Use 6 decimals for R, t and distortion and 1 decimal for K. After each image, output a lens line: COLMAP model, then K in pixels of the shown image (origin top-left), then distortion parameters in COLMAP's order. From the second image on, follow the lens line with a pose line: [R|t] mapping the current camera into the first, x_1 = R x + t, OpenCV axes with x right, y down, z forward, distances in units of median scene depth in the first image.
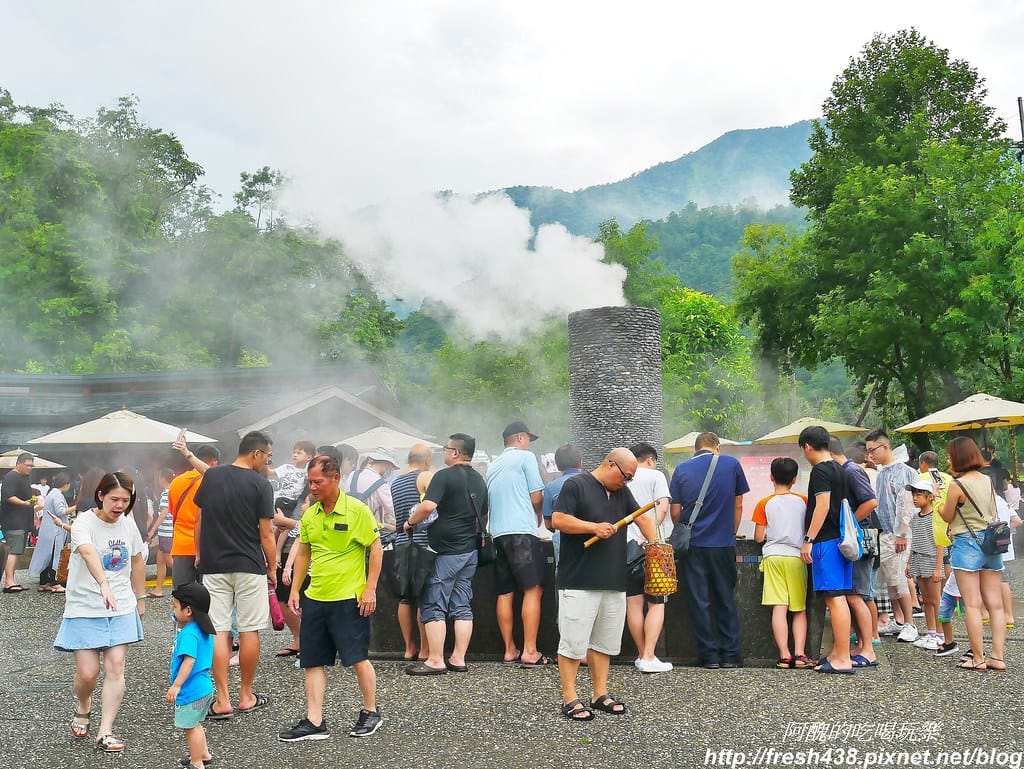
lens RADIAL K [[1218.6, 0, 514.9], [0, 1218.6, 379.5], [0, 0, 1]] dist [-0.011897, 0.000000]
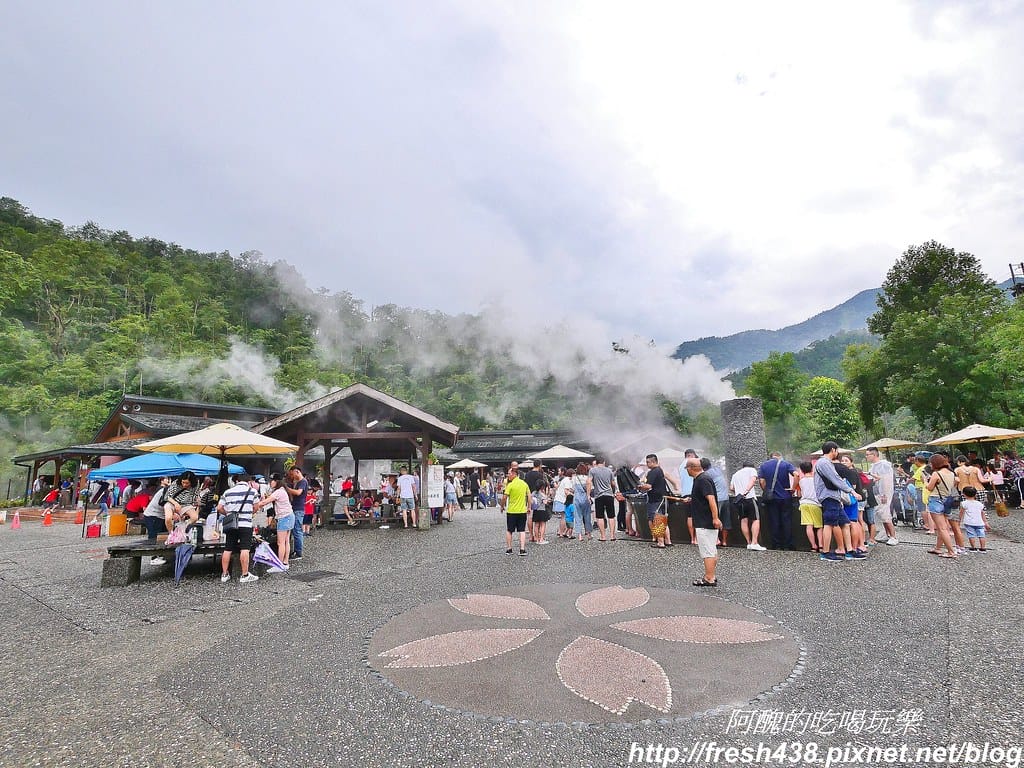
lens RADIAL K [[530.5, 0, 517.4], [0, 530.5, 387.9], [0, 0, 1]] dist [-0.005156, 0.000683]
pose [[0.911094, -0.069606, -0.406280, 0.046453], [0.040302, 0.995959, -0.080254, -0.005977], [0.410224, 0.056745, 0.910218, -0.058918]]
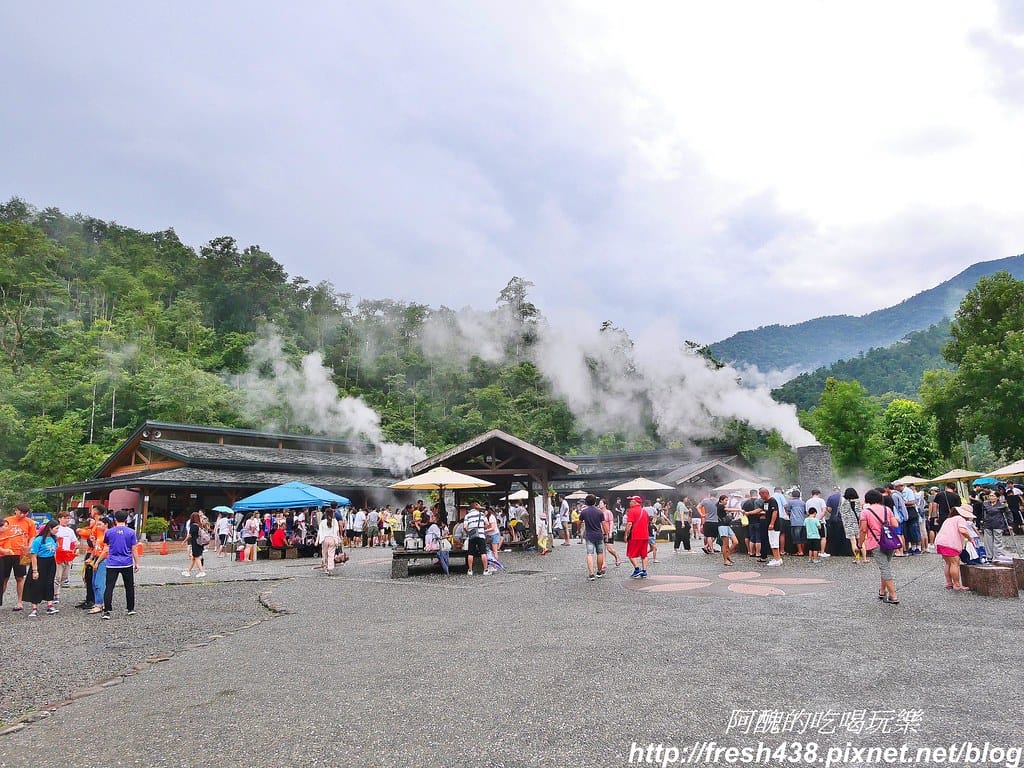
lens RADIAL K [[737.3, 0, 506.5], [0, 737.3, 386.7], [0, 0, 1]] dist [-0.018273, 0.009899]
pose [[0.912554, -0.070958, -0.402754, 0.057411], [0.040719, 0.995704, -0.083163, -0.036023], [0.406925, 0.059491, 0.911522, -0.448684]]
